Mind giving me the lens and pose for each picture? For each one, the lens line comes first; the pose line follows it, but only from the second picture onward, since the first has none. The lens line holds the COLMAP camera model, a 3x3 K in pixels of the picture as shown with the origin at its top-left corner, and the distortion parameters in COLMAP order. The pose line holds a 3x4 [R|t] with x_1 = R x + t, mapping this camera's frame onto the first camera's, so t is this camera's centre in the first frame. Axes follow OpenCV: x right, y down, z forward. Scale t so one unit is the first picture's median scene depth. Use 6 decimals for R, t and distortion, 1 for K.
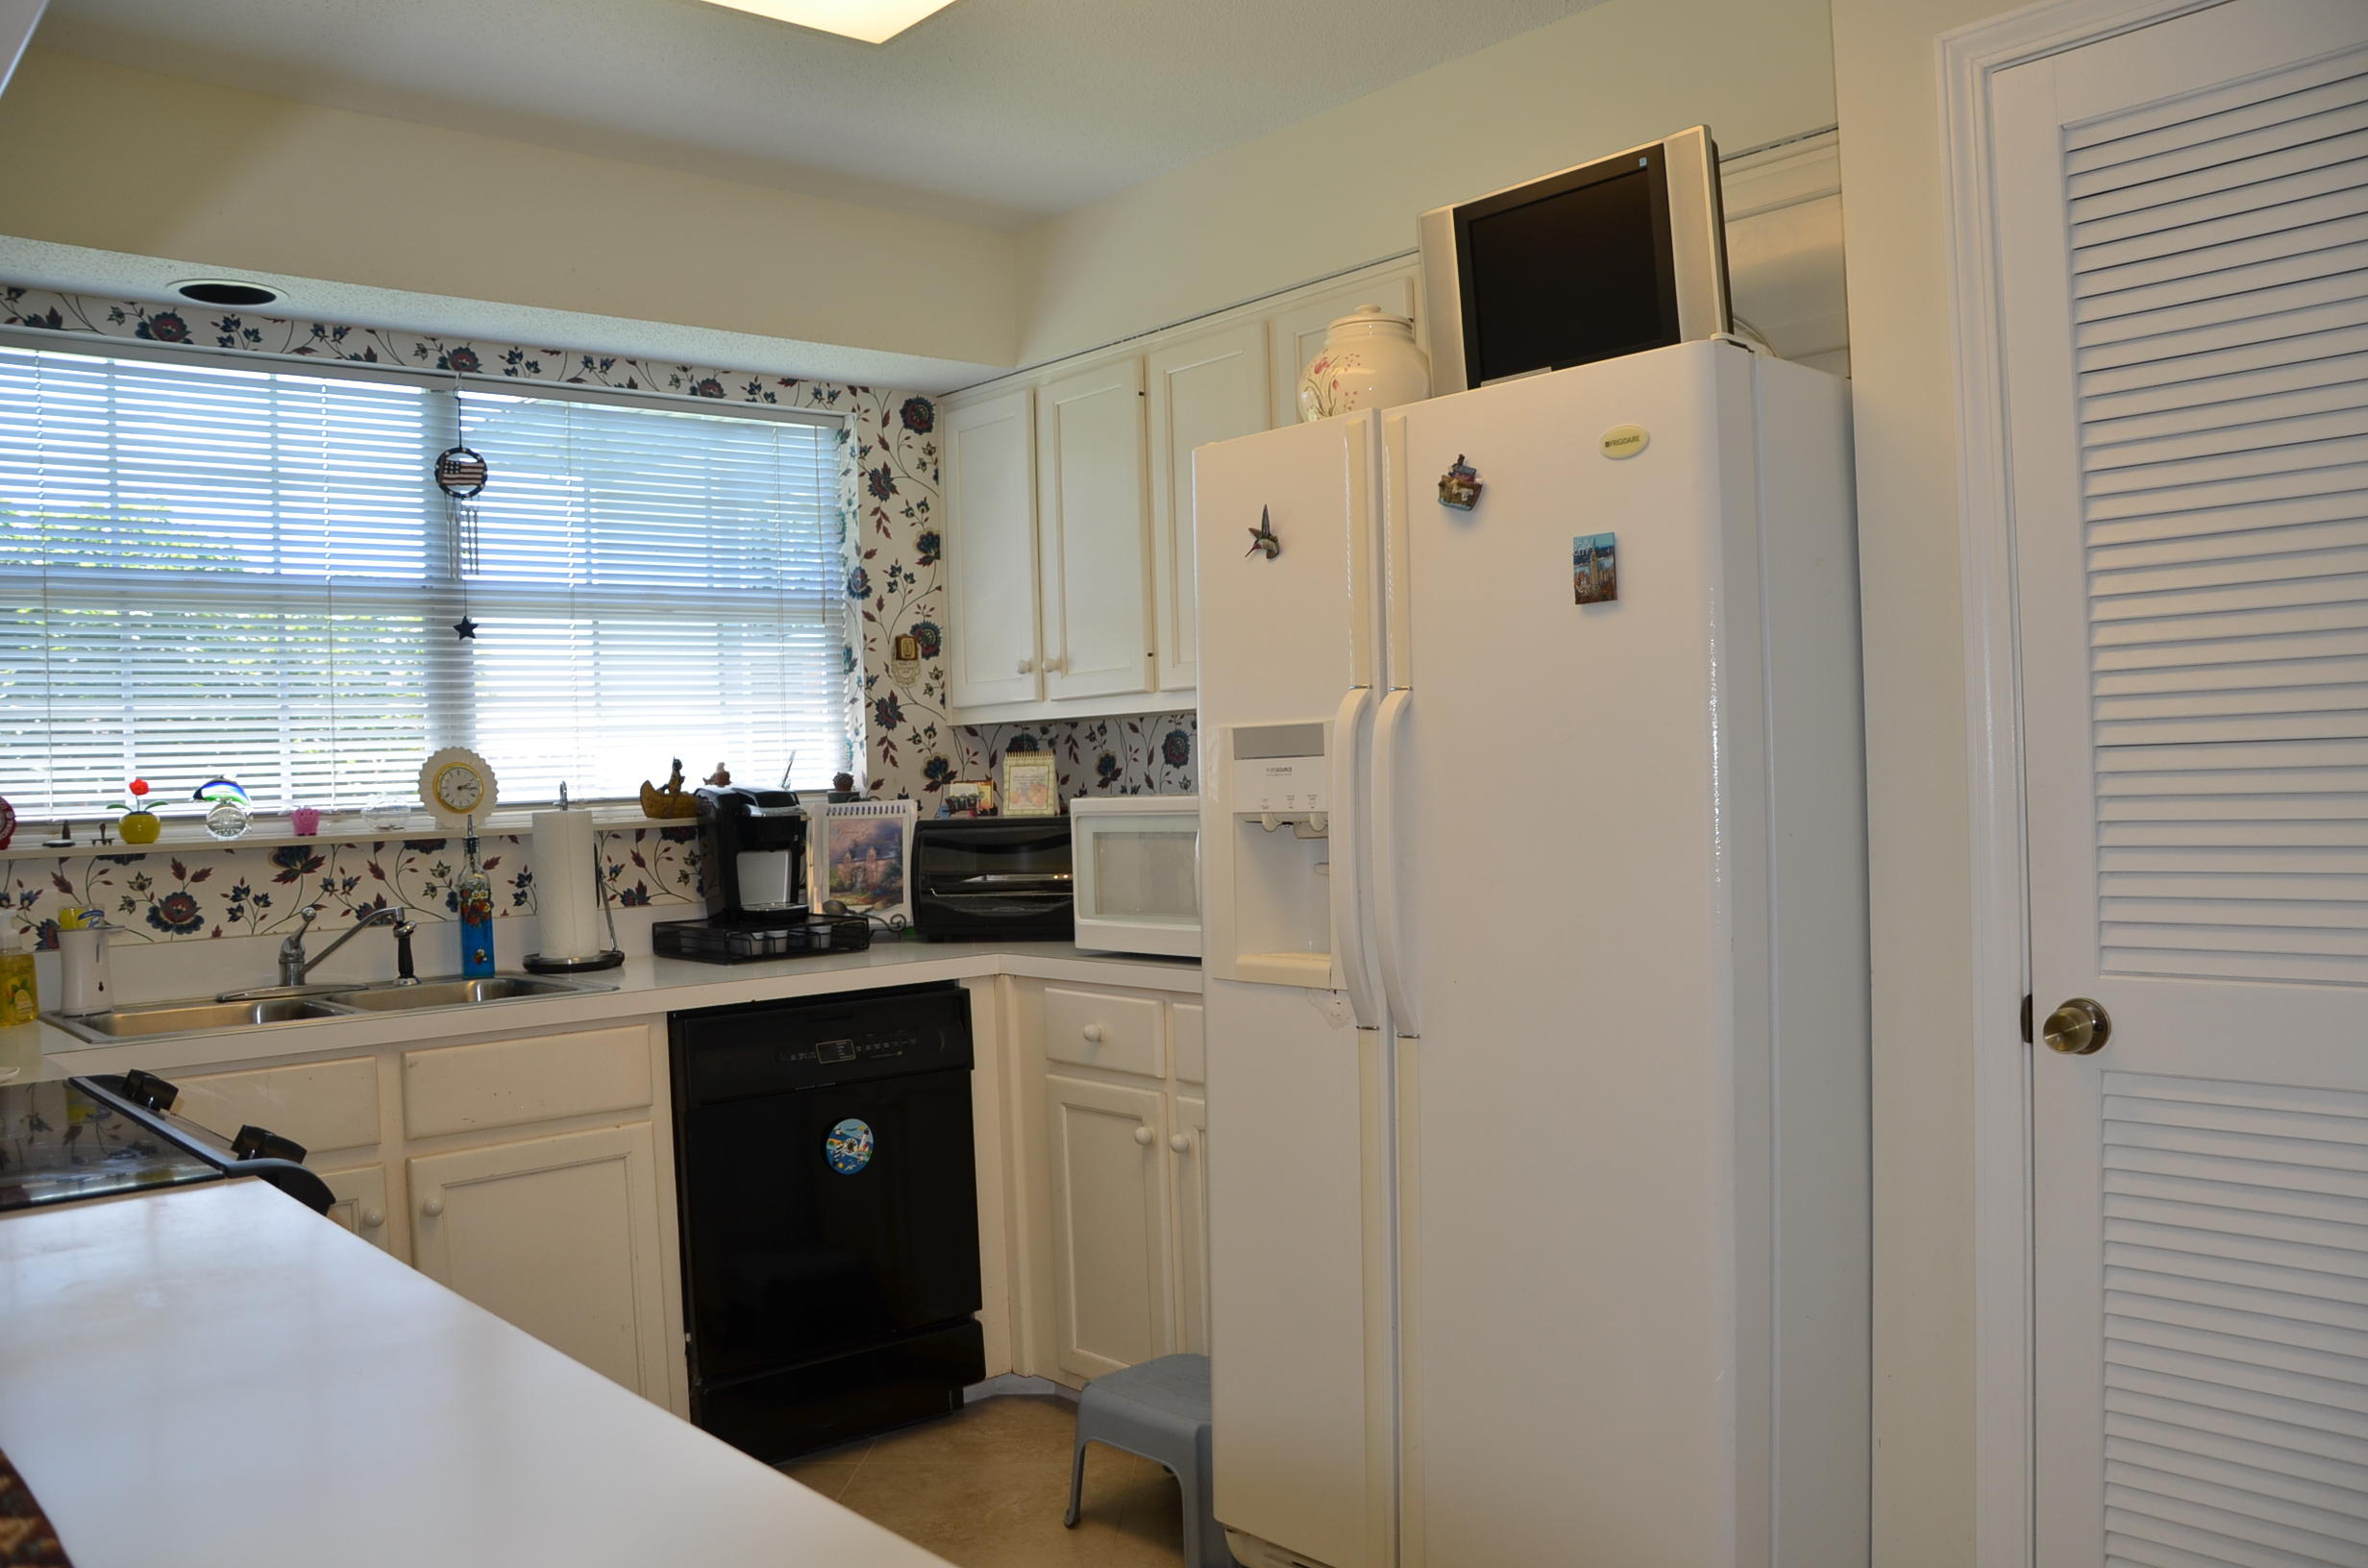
lens RADIAL K [[1857.1, 0, 1187.6], [0, 1857.1, 790.5], [0, 0, 1]] dist [-0.154268, 0.121933]
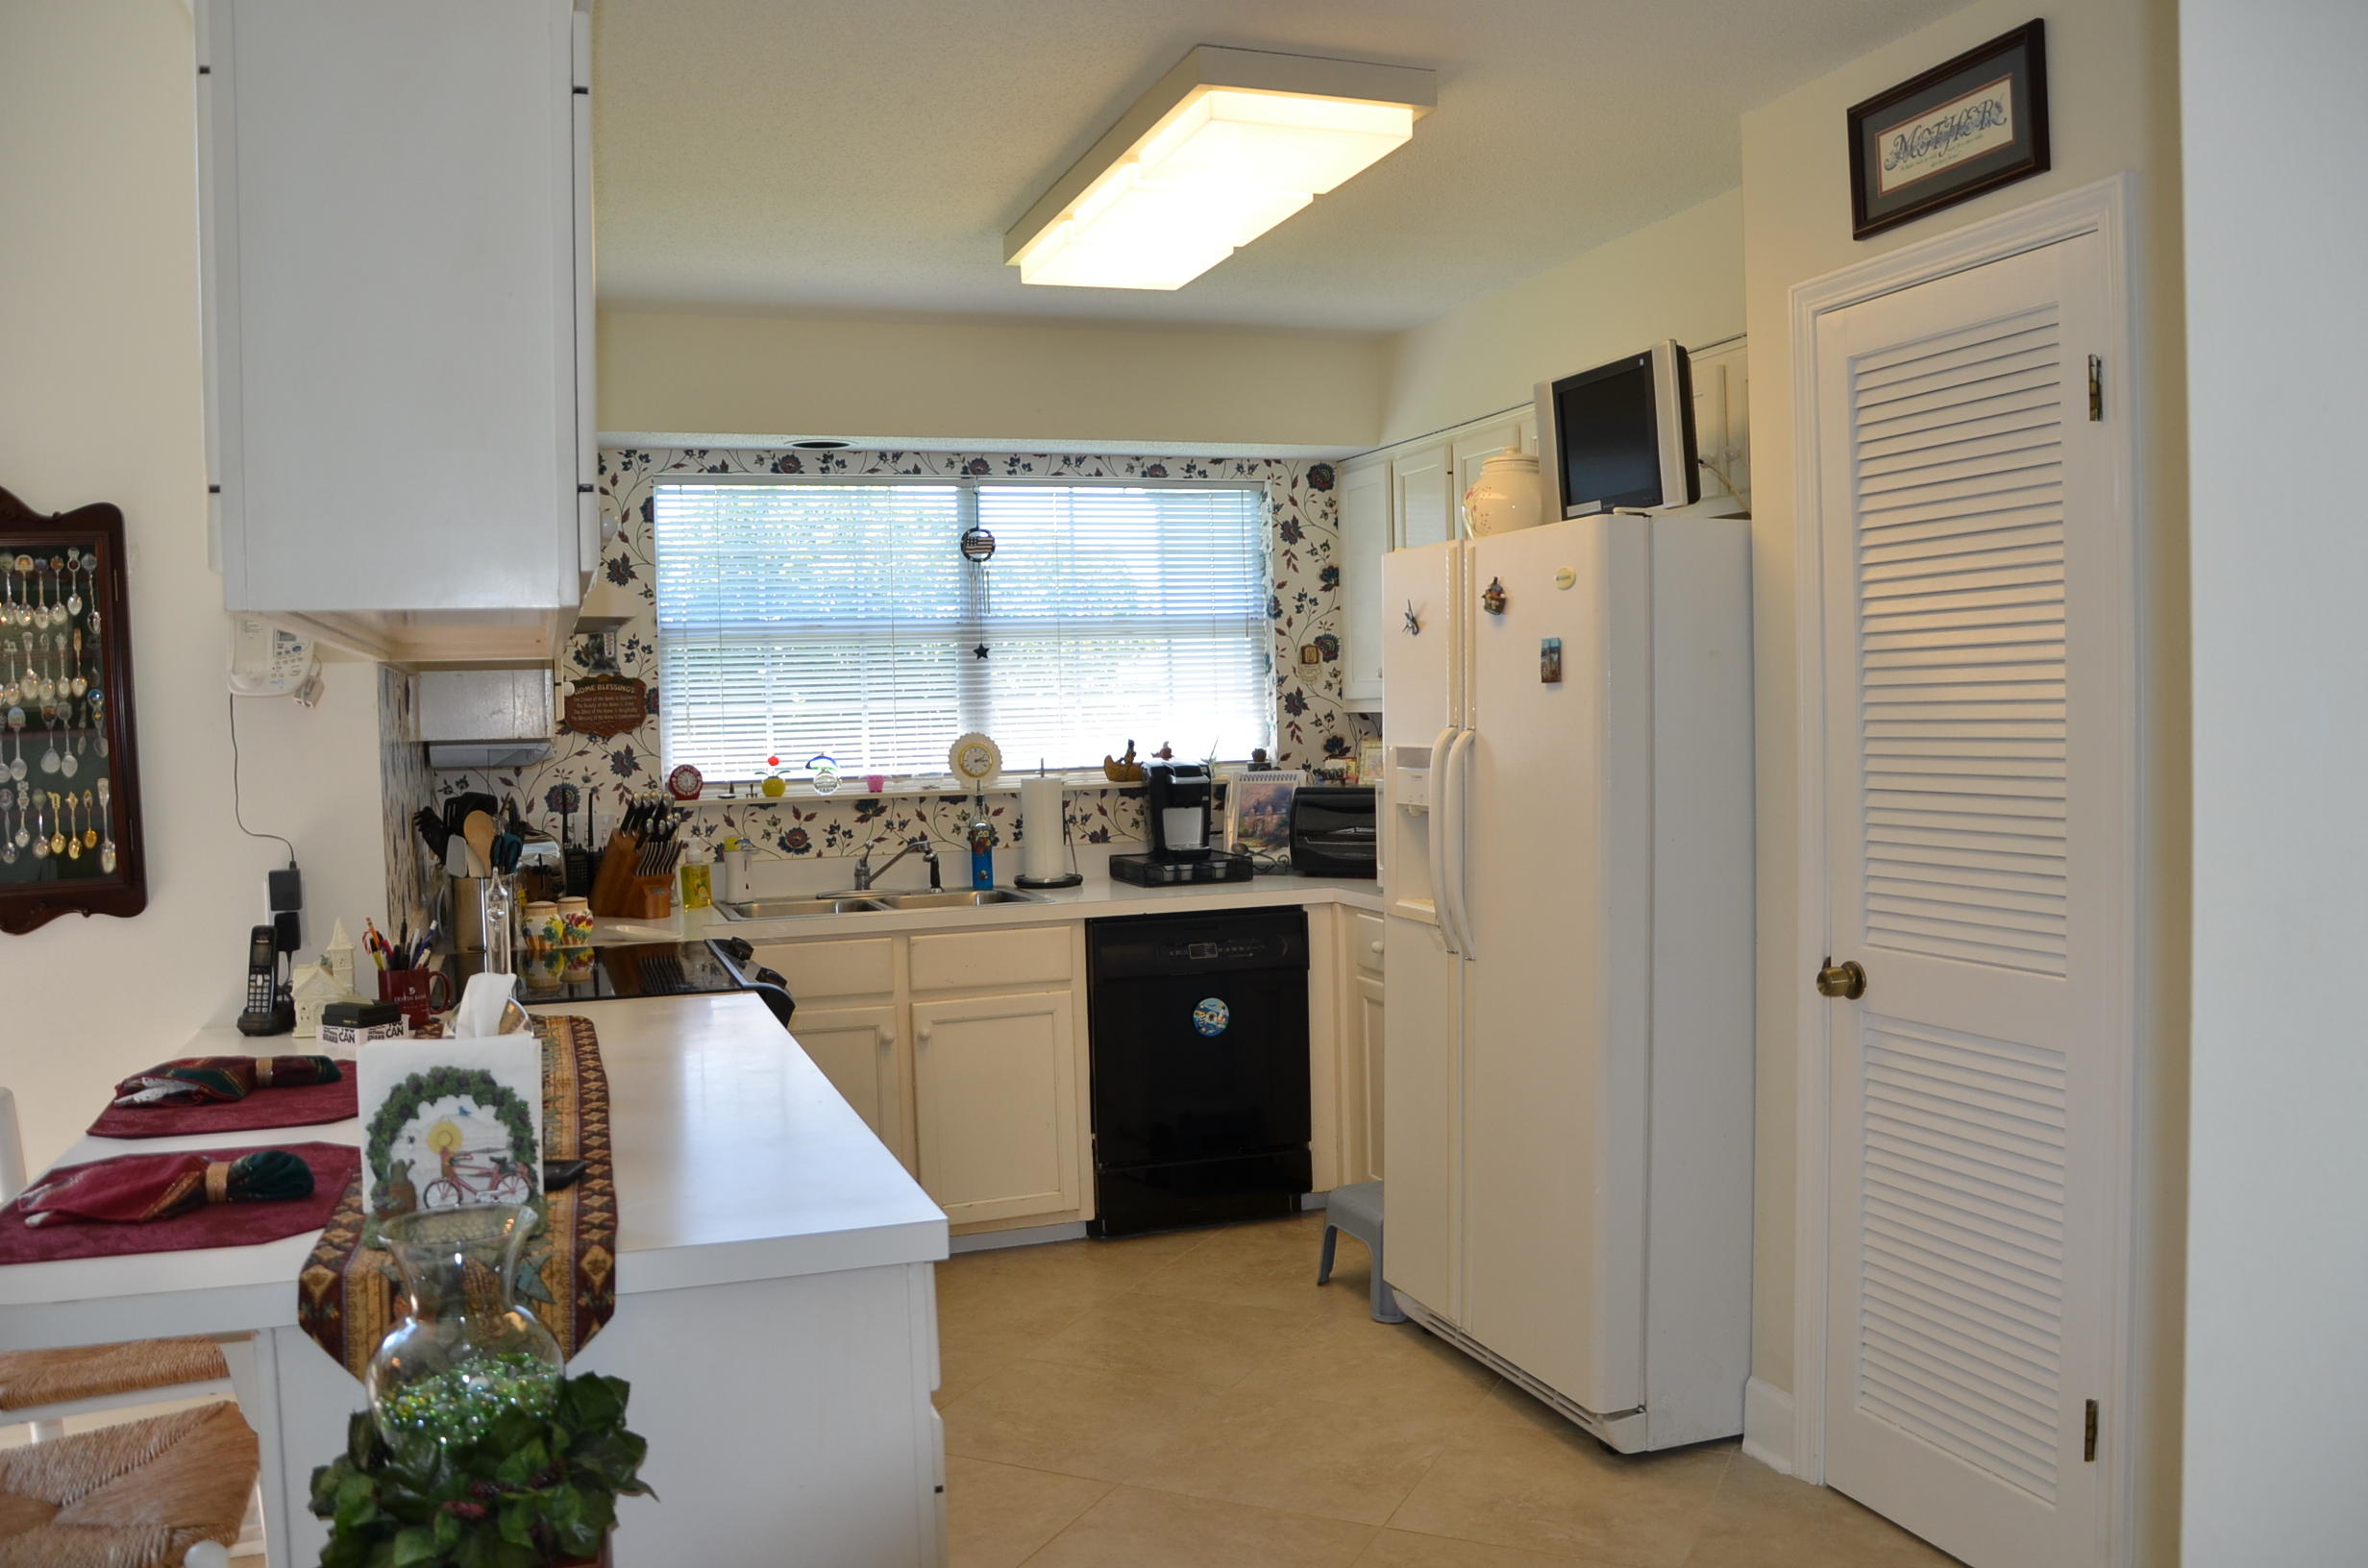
lens RADIAL K [[1857.1, 0, 1191.4], [0, 1857.1, 789.0], [0, 0, 1]] dist [-0.154268, 0.121933]
pose [[0.928472, 0.027148, -0.370408, 0.330287], [-0.009936, 0.998784, 0.048296, -0.054570], [0.371269, -0.041161, 0.927613, -0.342932]]
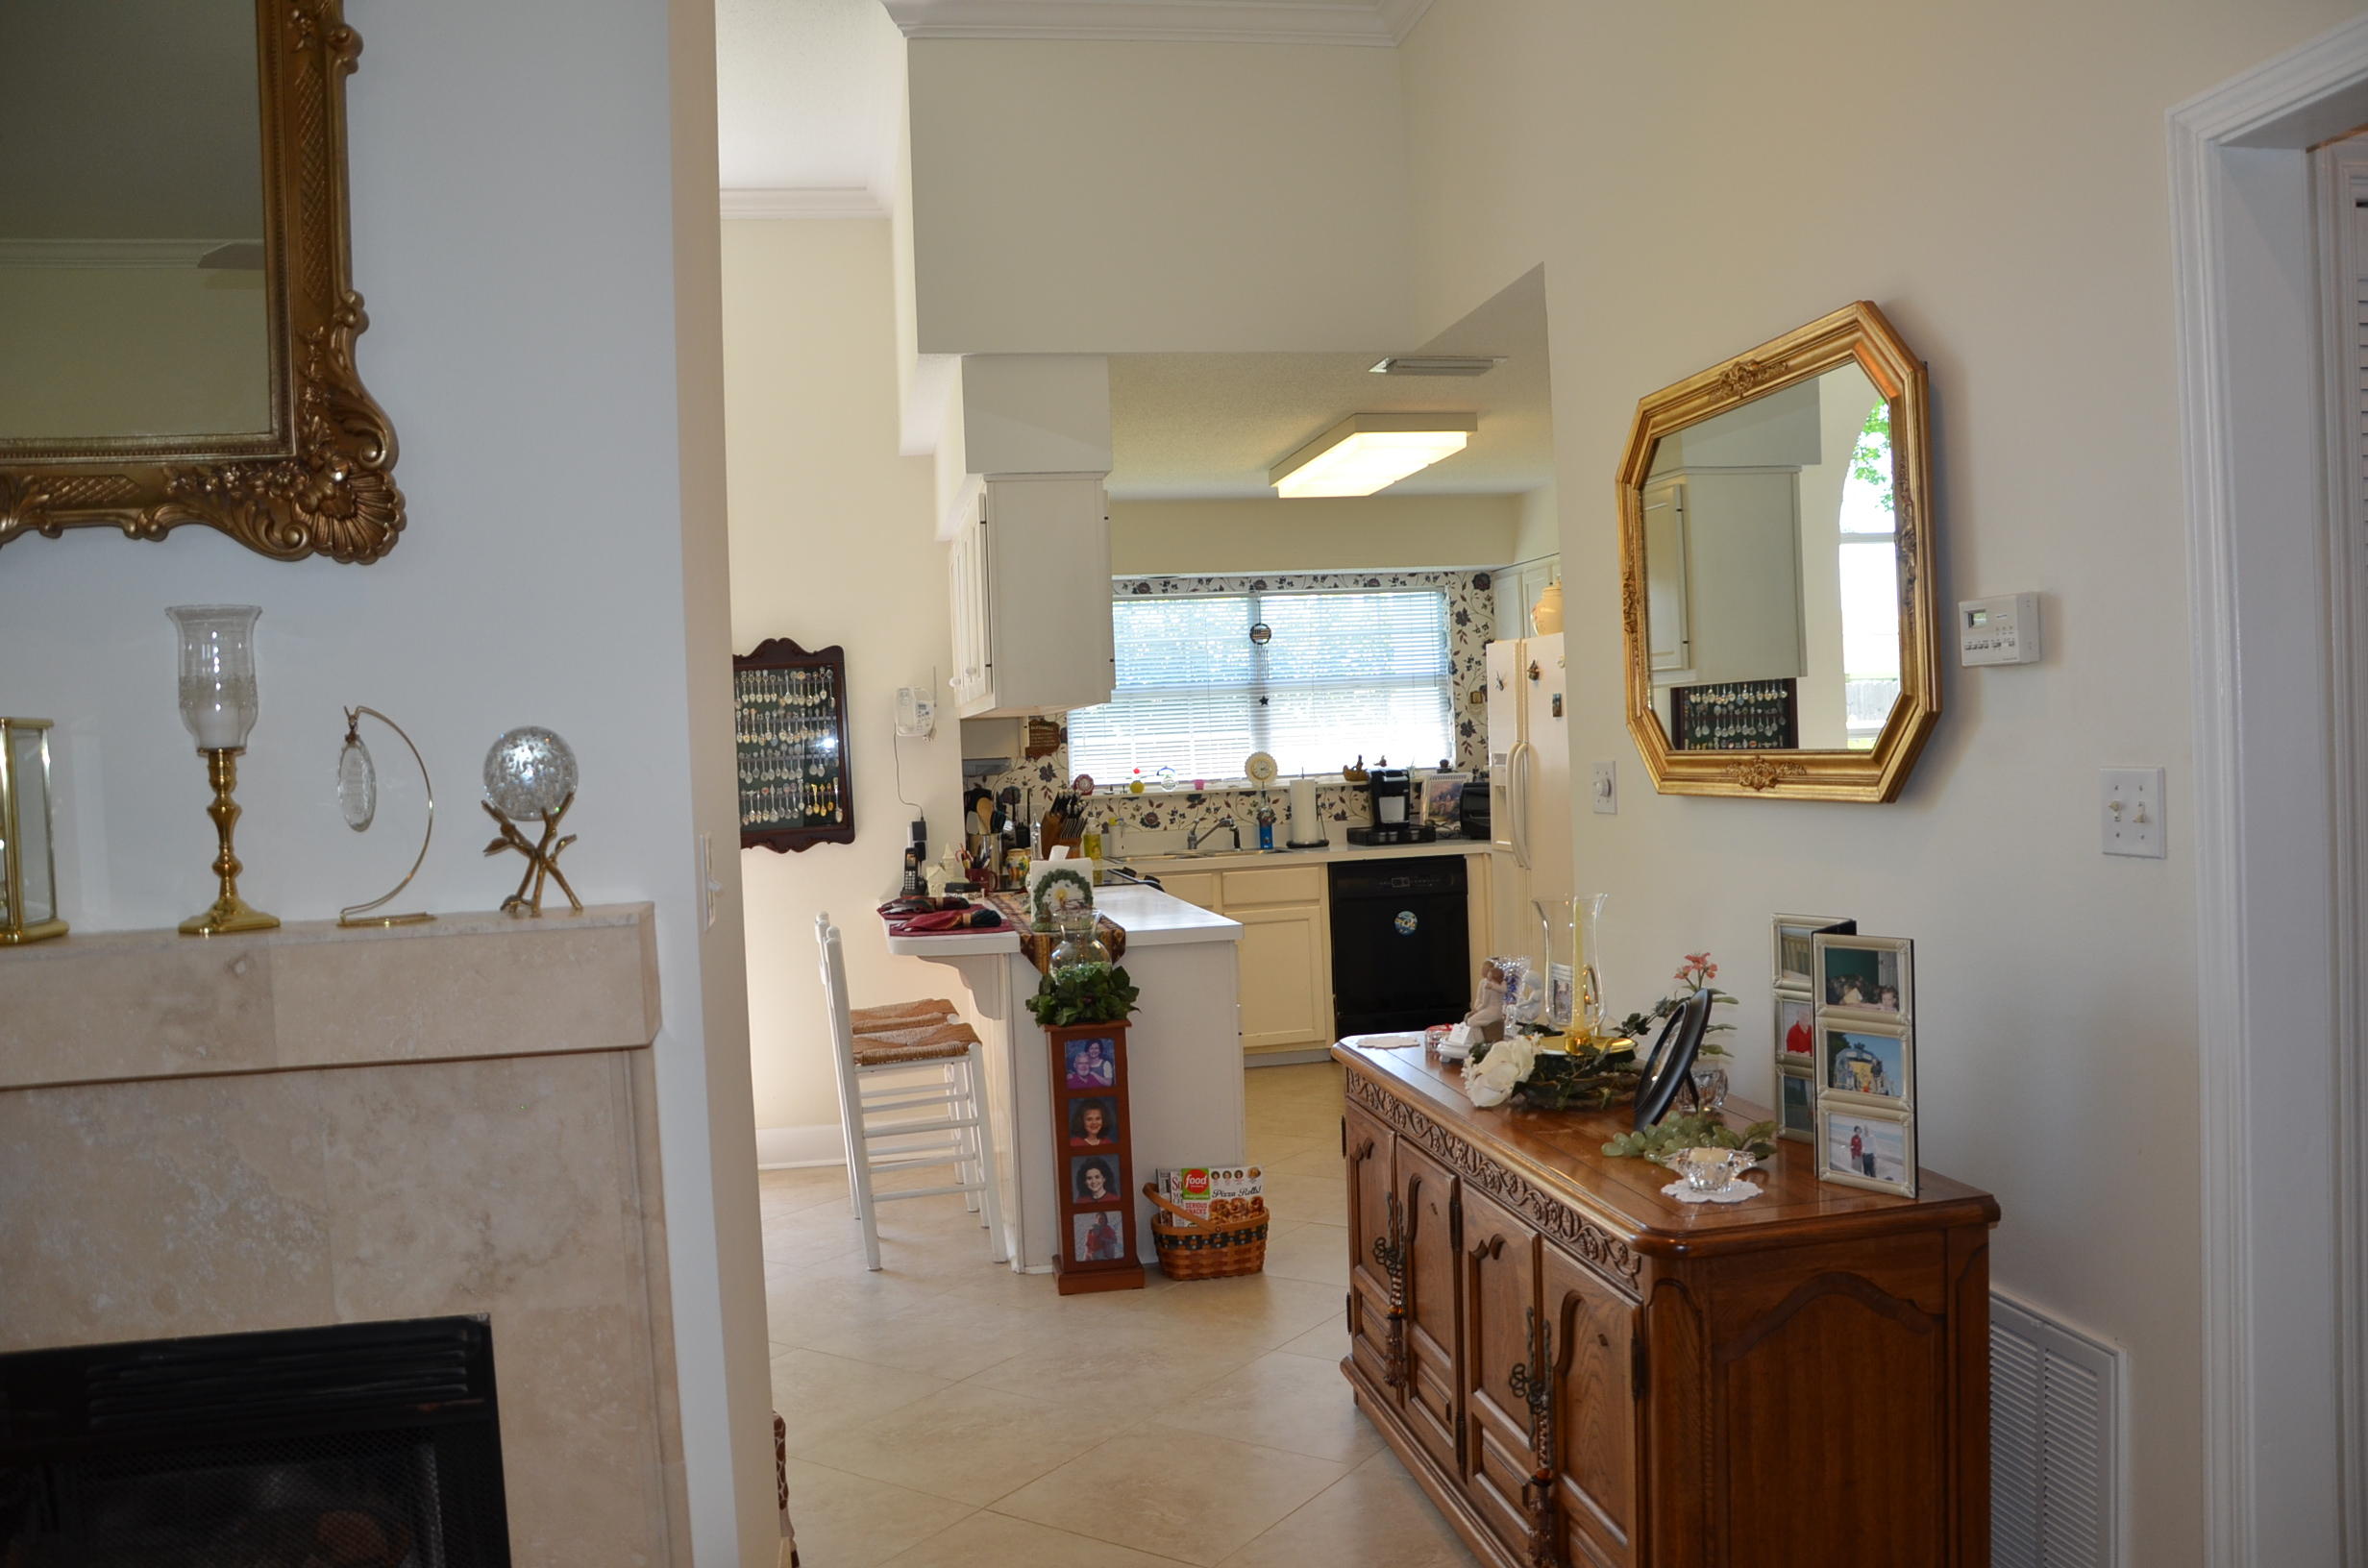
lens RADIAL K [[1857.1, 0, 1194.9], [0, 1857.1, 792.5], [0, 0, 1]] dist [-0.154268, 0.121933]
pose [[0.858252, 0.008325, -0.513161, 0.785575], [0.011440, 0.999310, 0.035343, -0.059248], [0.513101, -0.036204, 0.857565, -1.145789]]
